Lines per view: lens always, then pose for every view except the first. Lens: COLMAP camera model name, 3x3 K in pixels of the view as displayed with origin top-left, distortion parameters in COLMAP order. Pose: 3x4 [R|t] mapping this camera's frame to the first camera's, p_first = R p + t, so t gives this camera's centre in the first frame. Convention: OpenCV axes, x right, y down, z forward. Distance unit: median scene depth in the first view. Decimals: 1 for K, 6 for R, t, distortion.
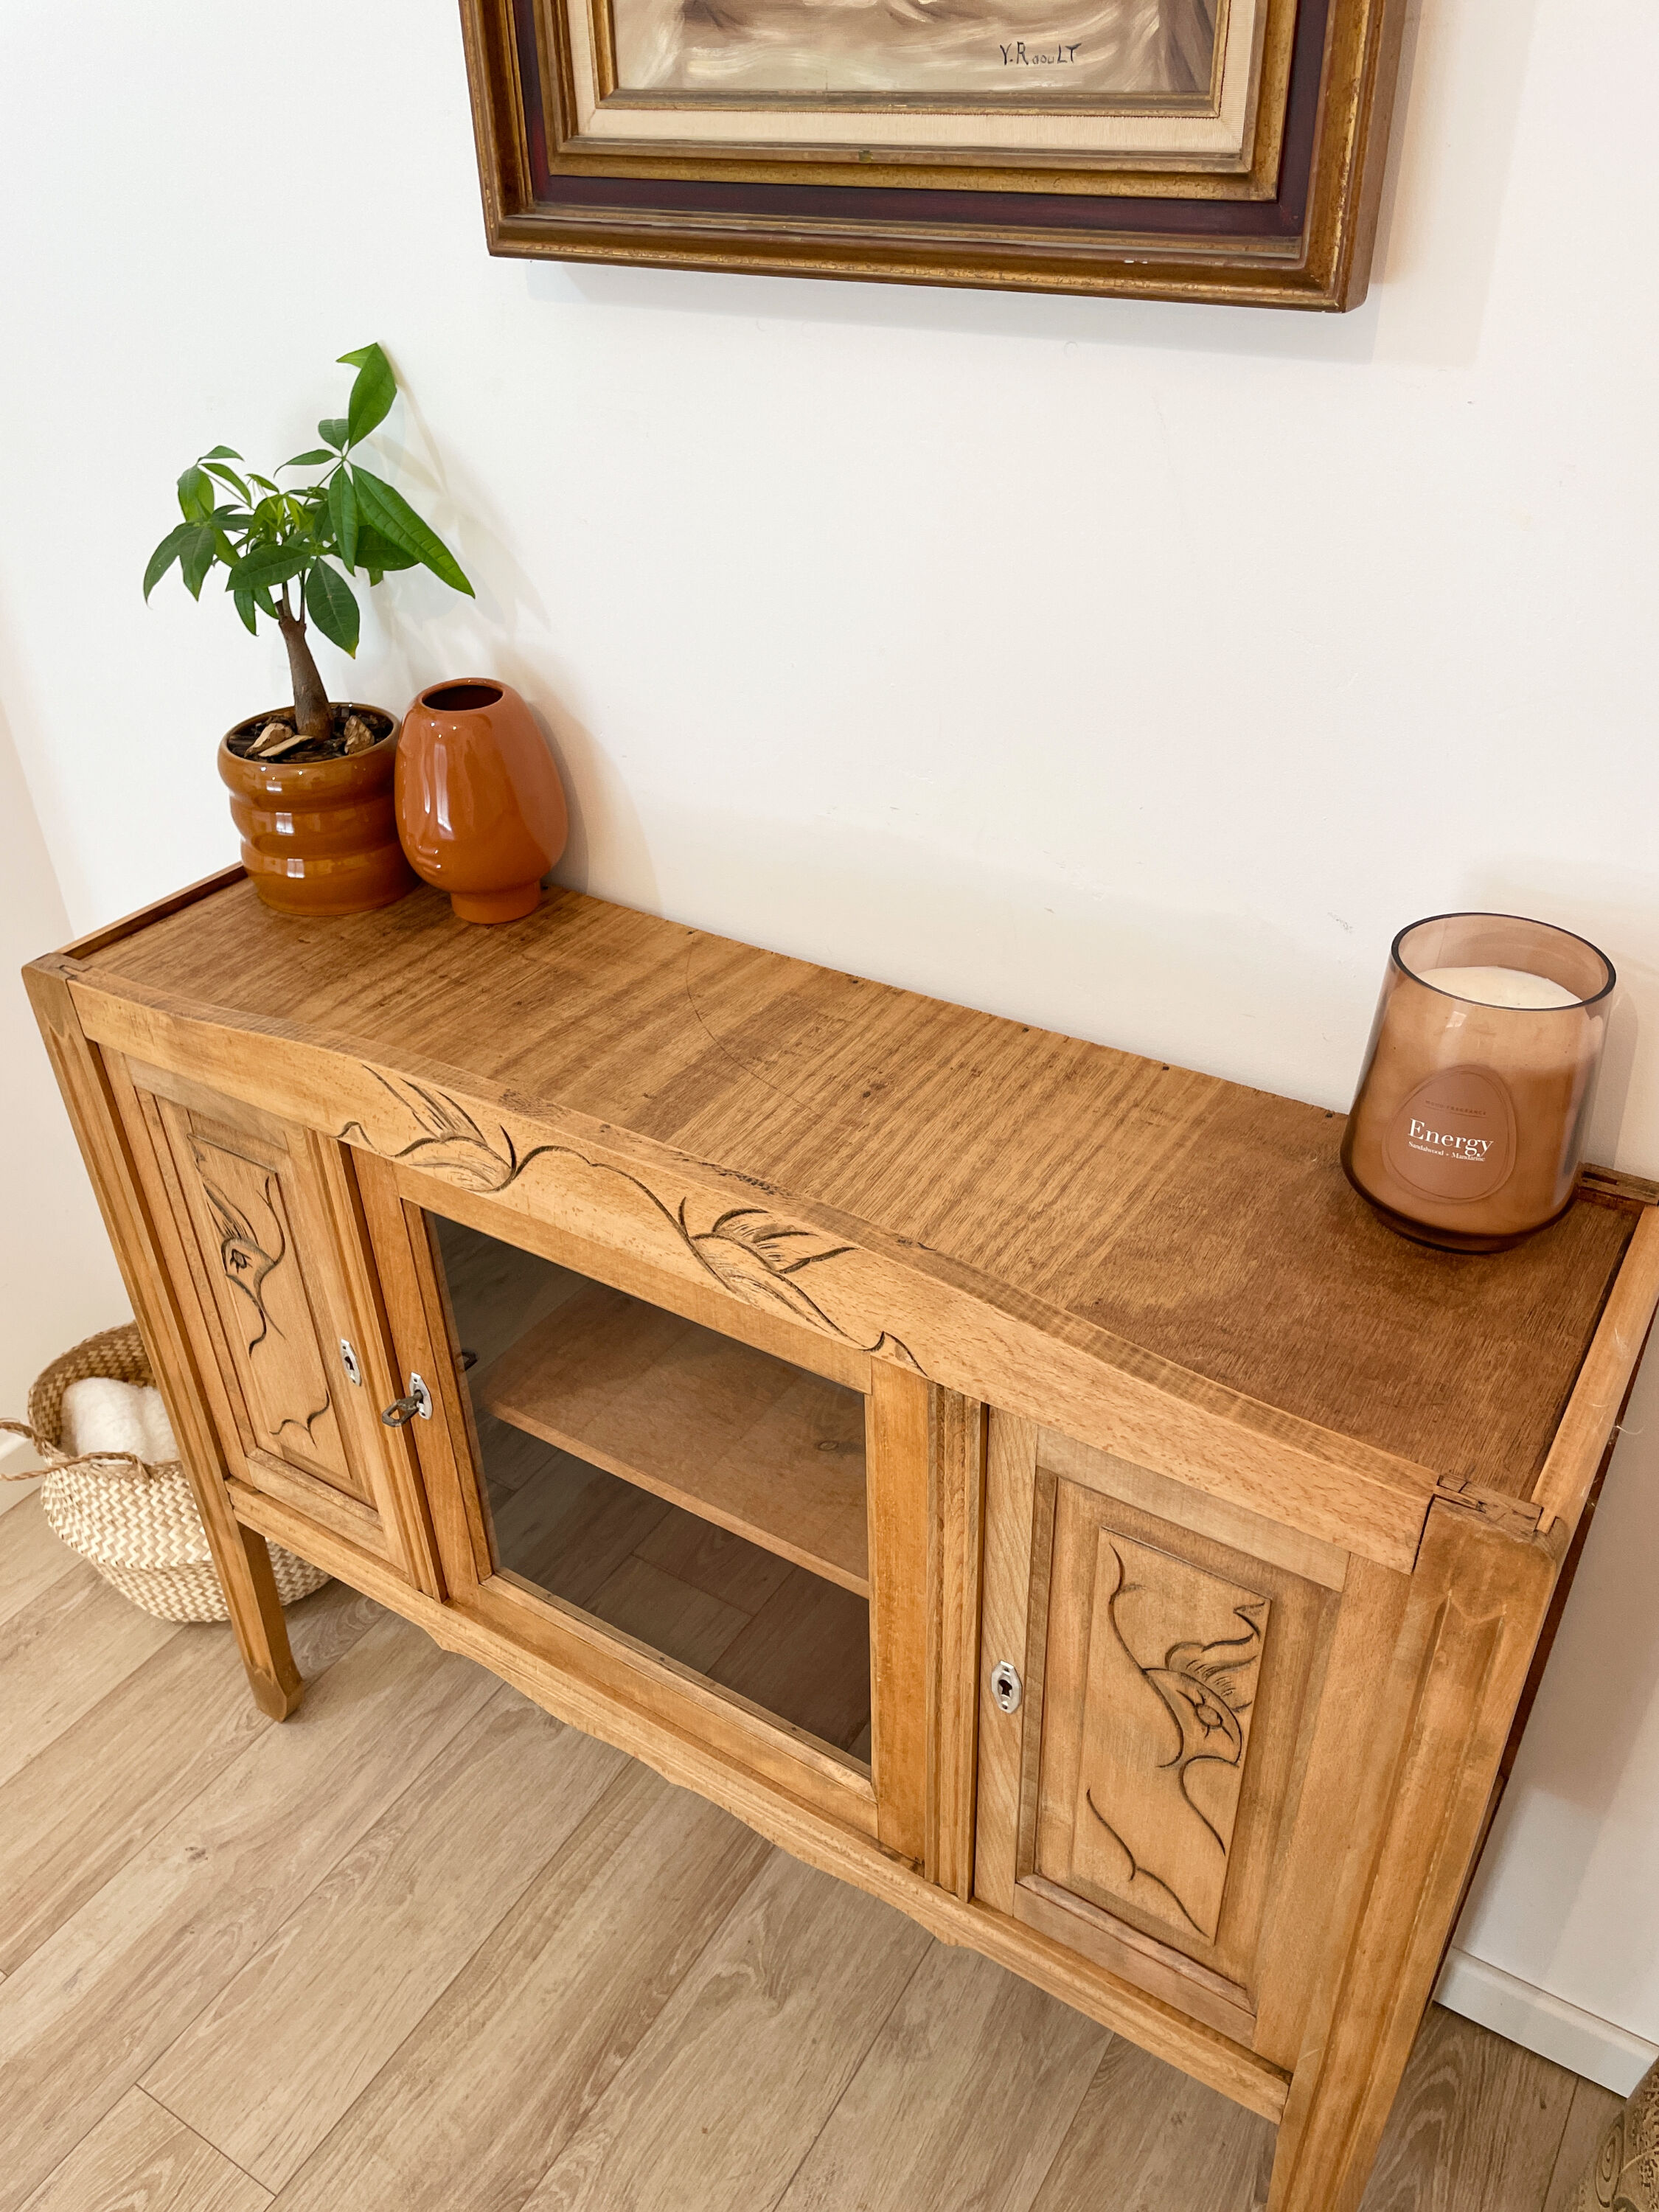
lens RADIAL K [[1681.7, 0, 816.5], [0, 1681.7, 1105.4], [0, 0, 1]] dist [0.086186, -0.119382]
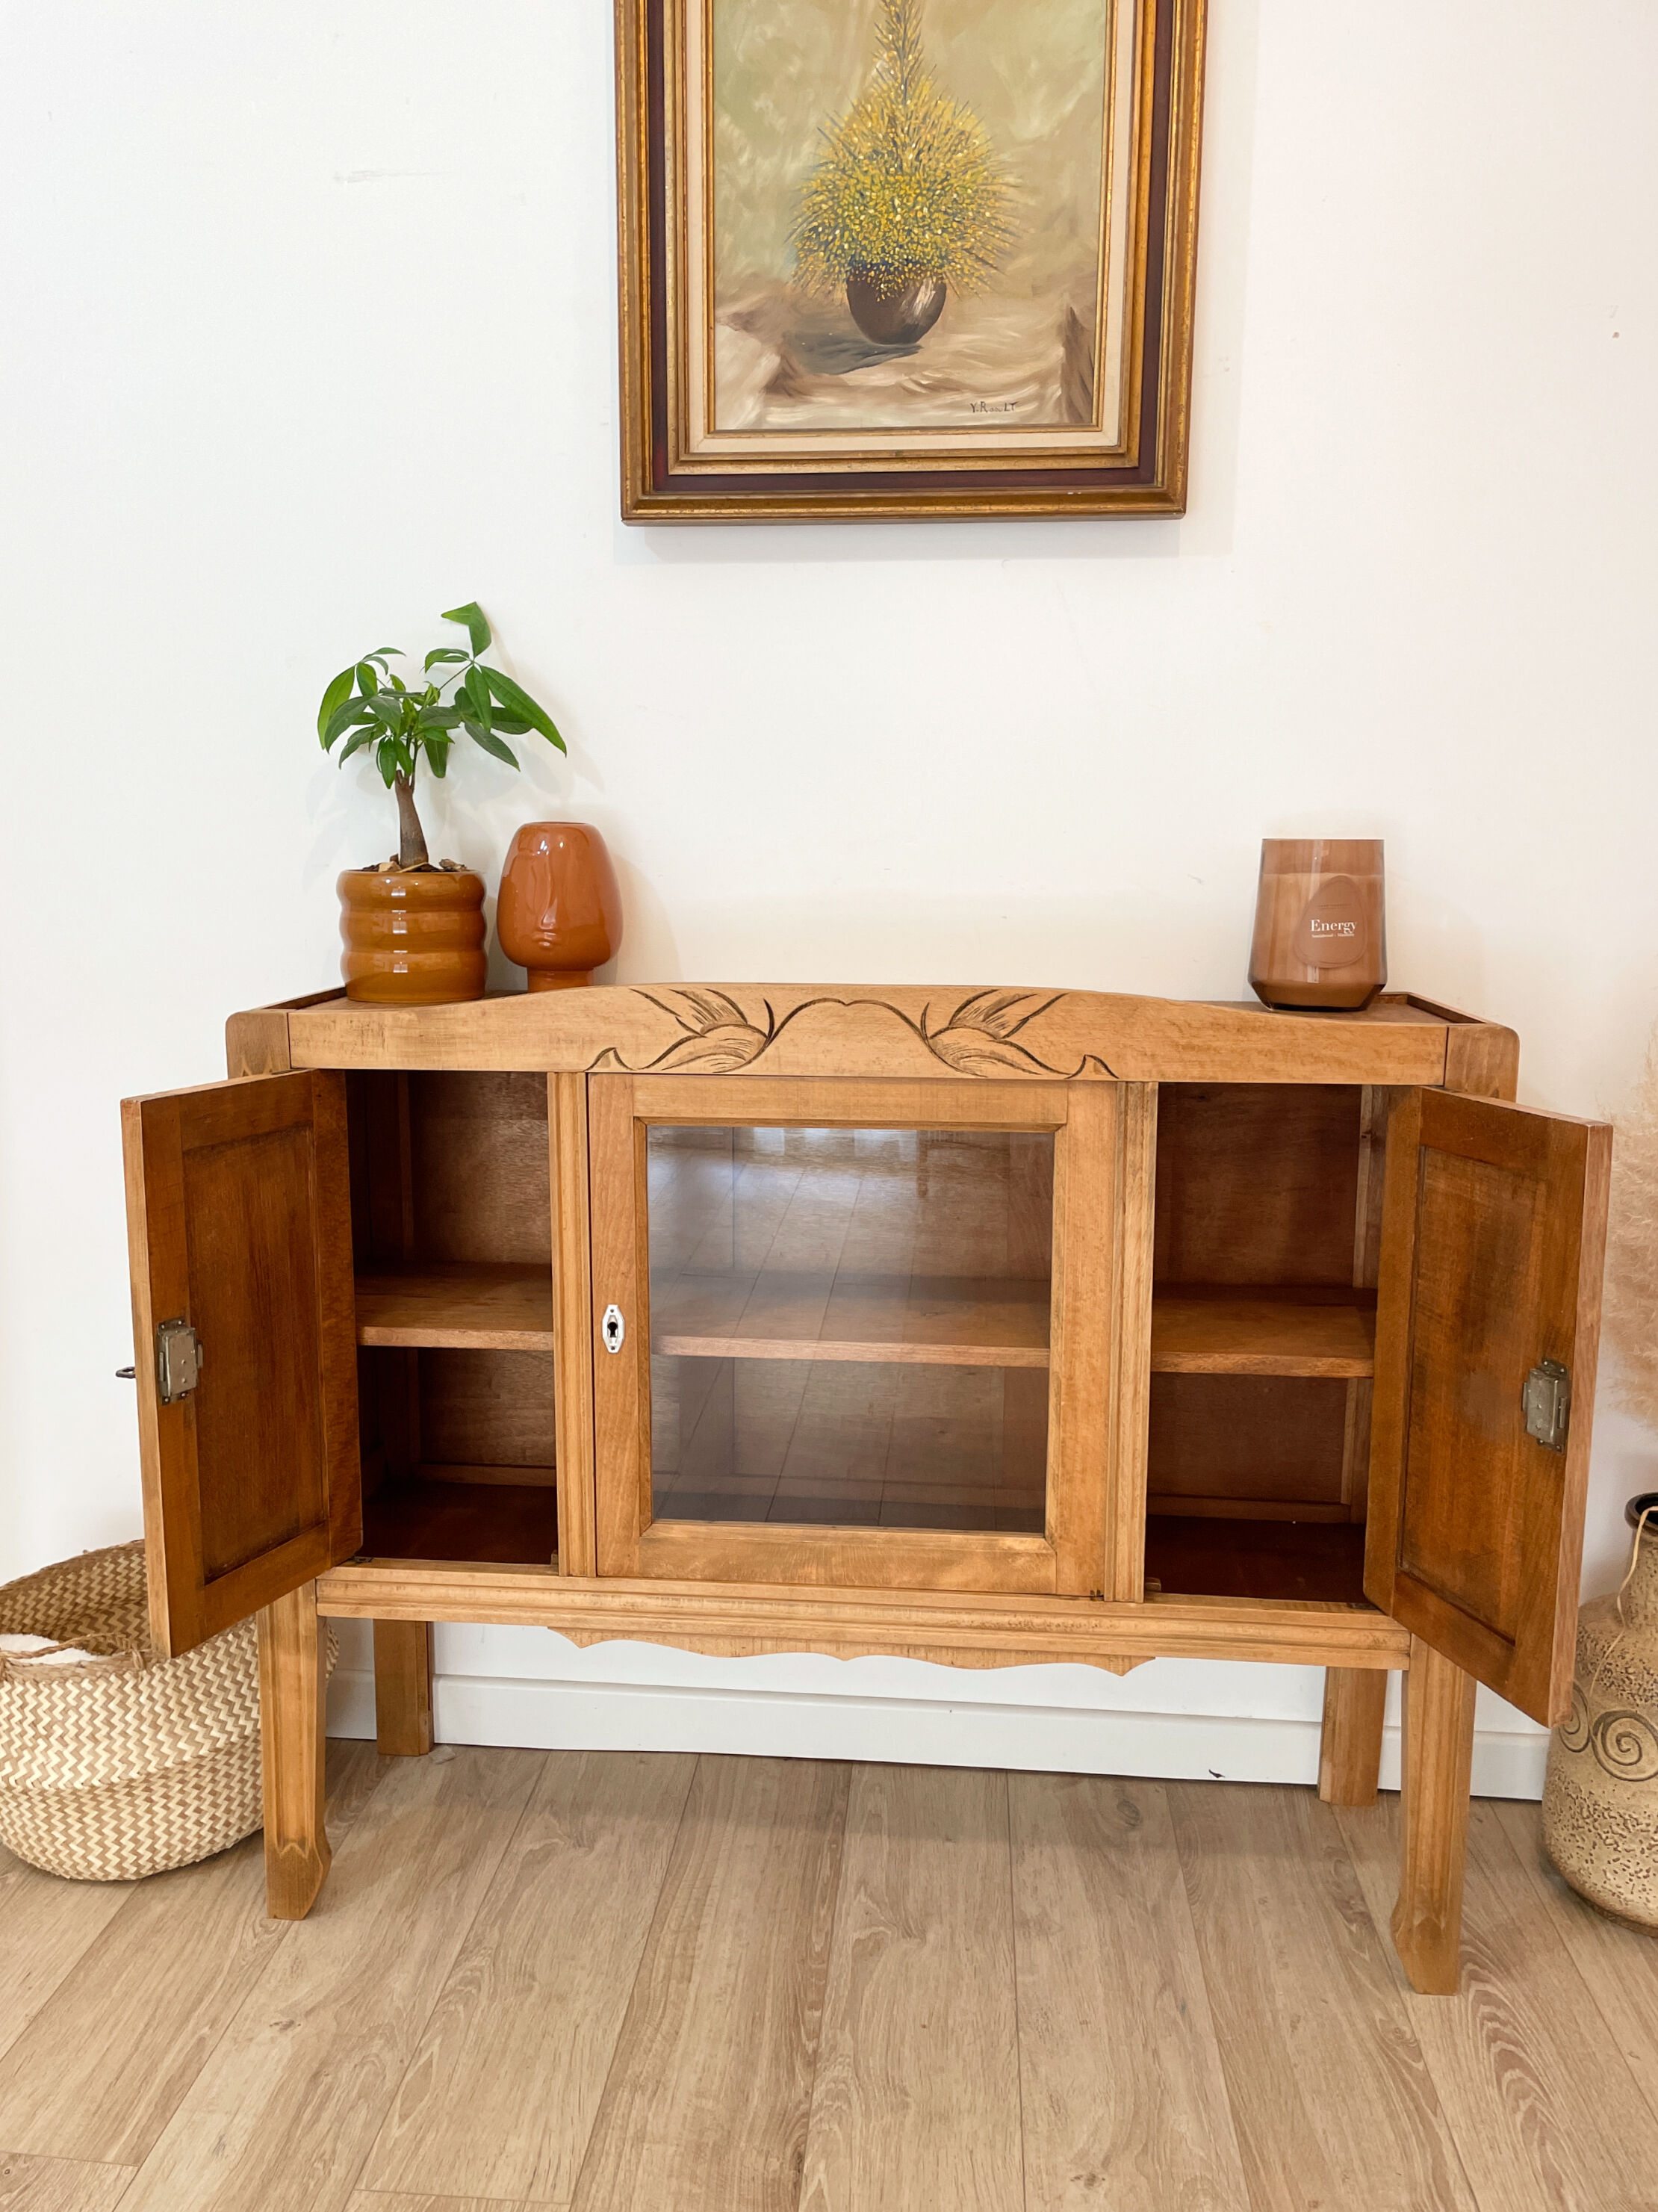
lens RADIAL K [[1708.4, 0, 810.8], [0, 1708.4, 1115.2], [0, 0, 1]] dist [0.083513, -0.116363]
pose [[0.889422, -0.047868, 0.454573, -0.775268], [0.229970, 0.906326, -0.354523, 0.589773], [-0.395021, 0.419858, 0.817115, -0.127408]]
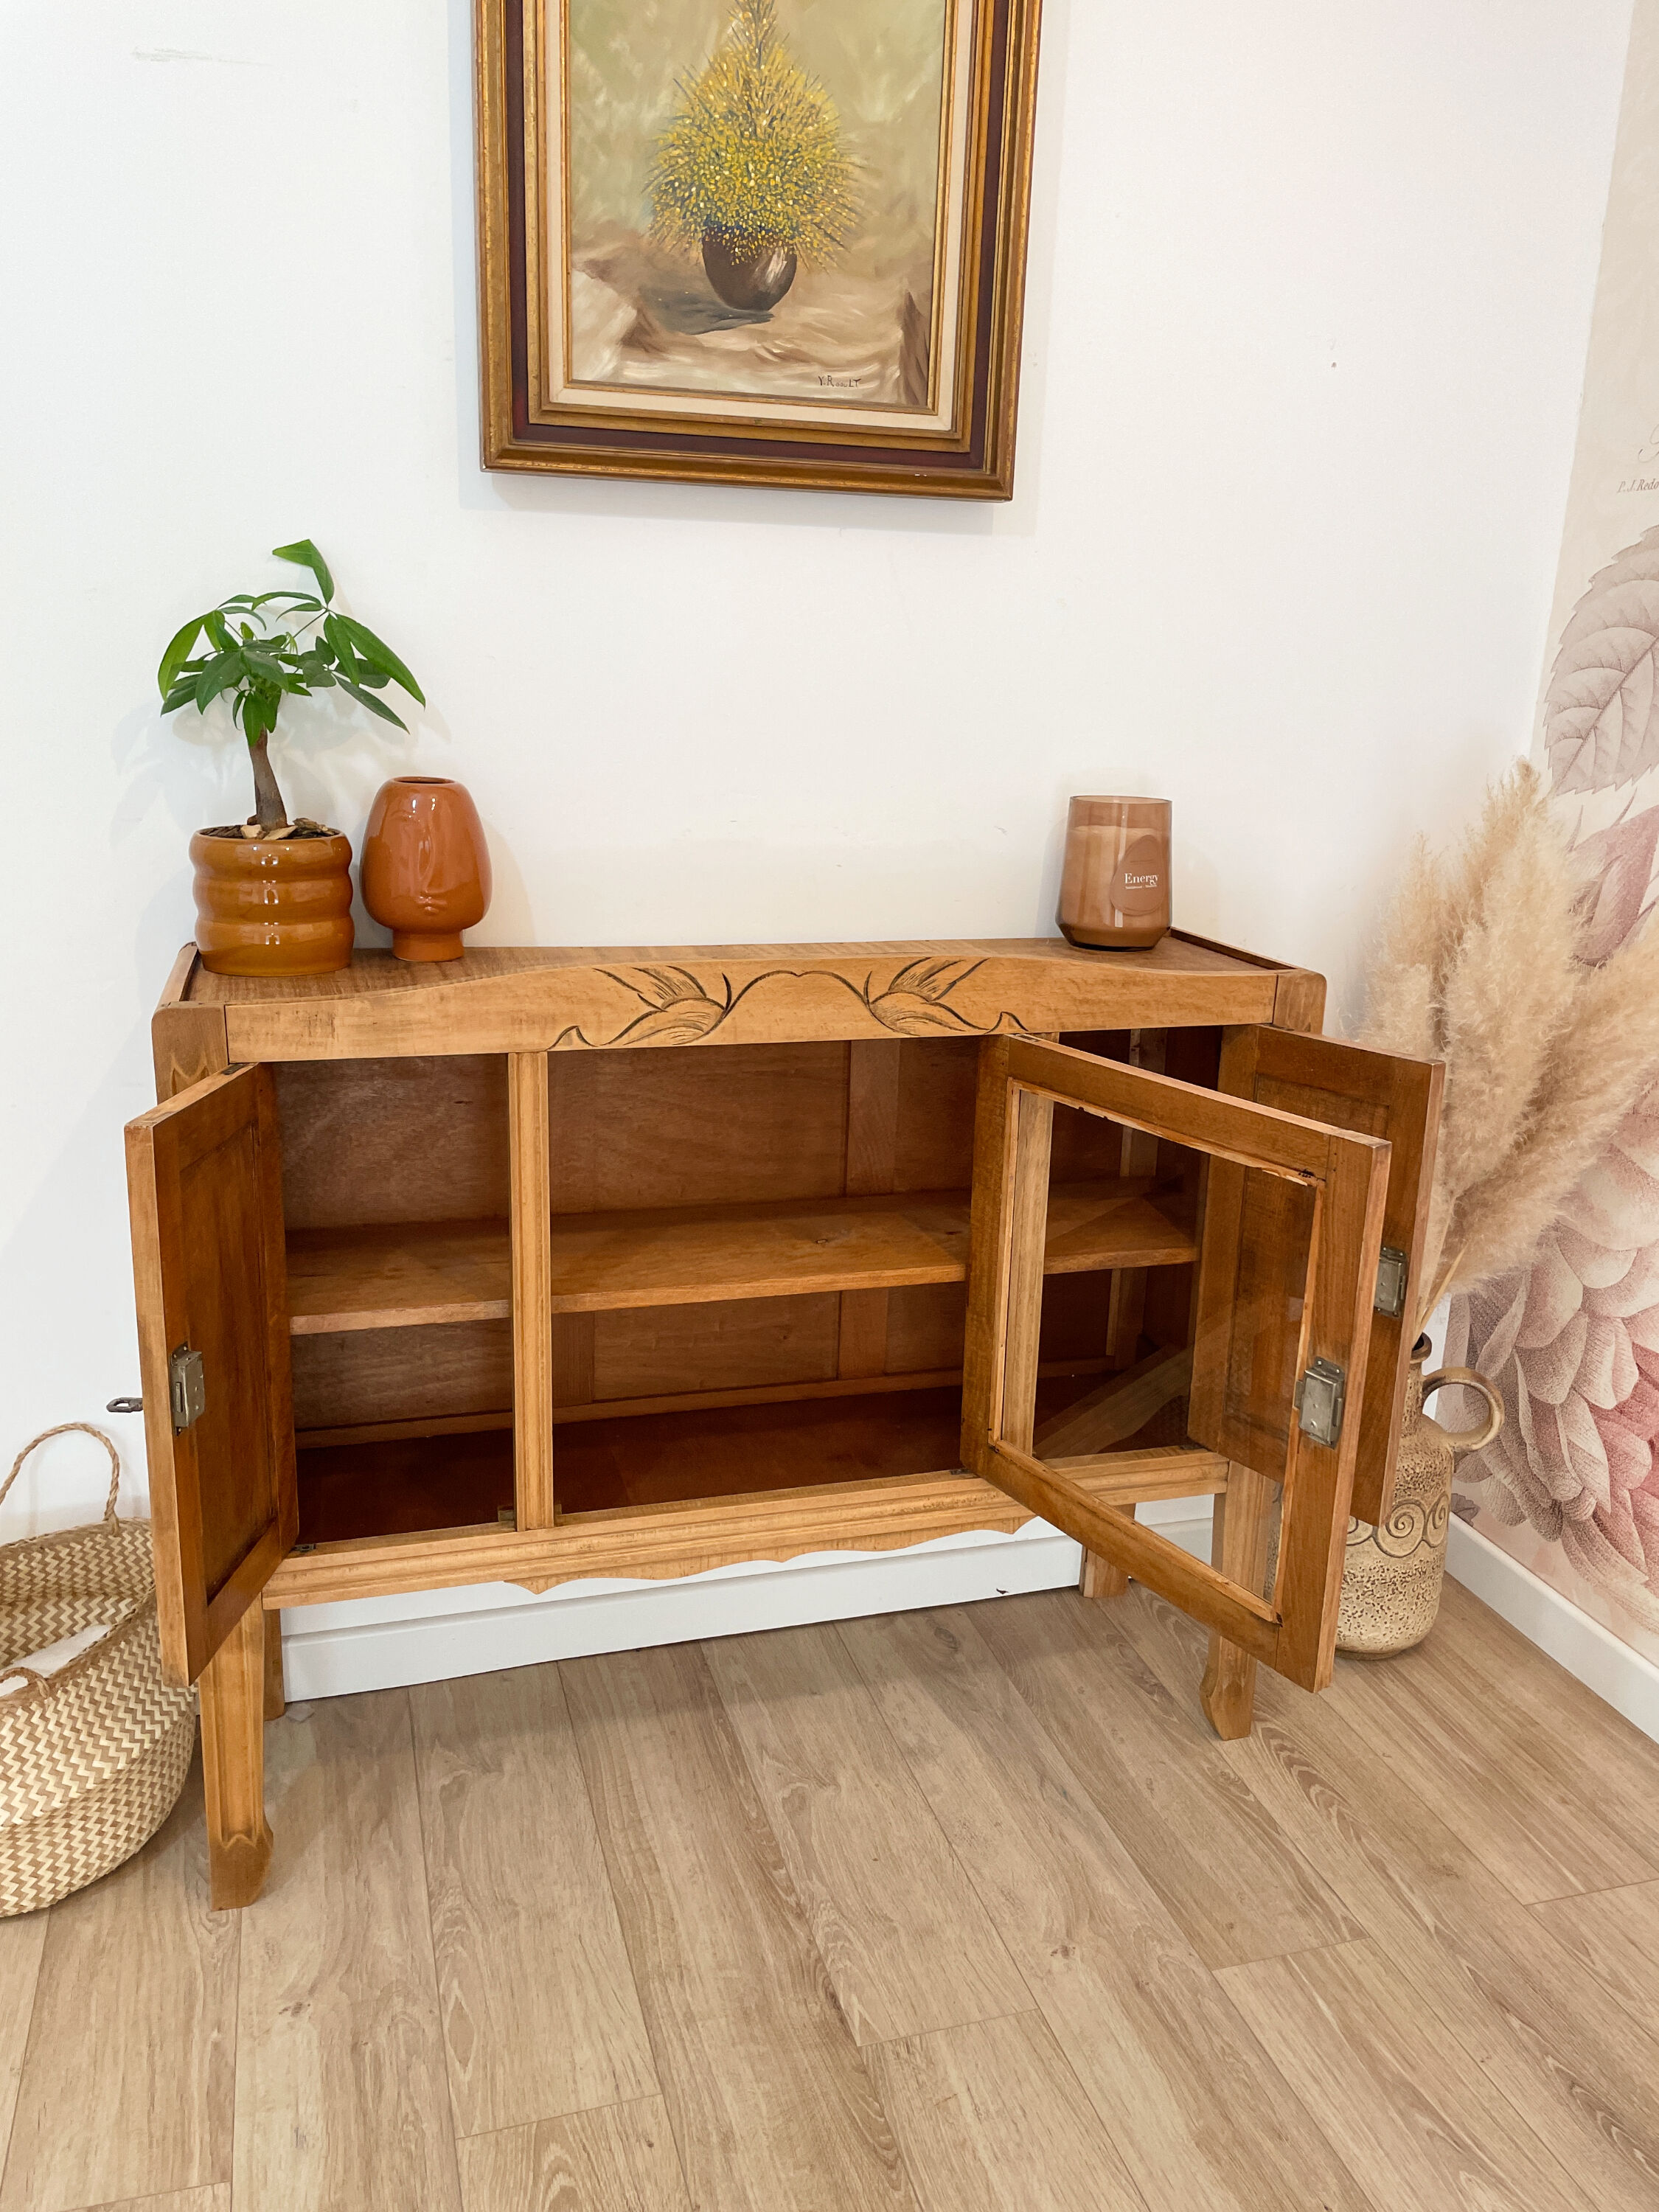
lens RADIAL K [[1681.7, 0, 816.5], [0, 1681.7, 1105.4], [0, 0, 1]] dist [0.086186, -0.119382]
pose [[0.656240, -0.152163, 0.739050, -1.193741], [0.377875, 0.914058, -0.147339, 0.351706], [-0.653115, 0.375959, 0.657340, 0.025643]]
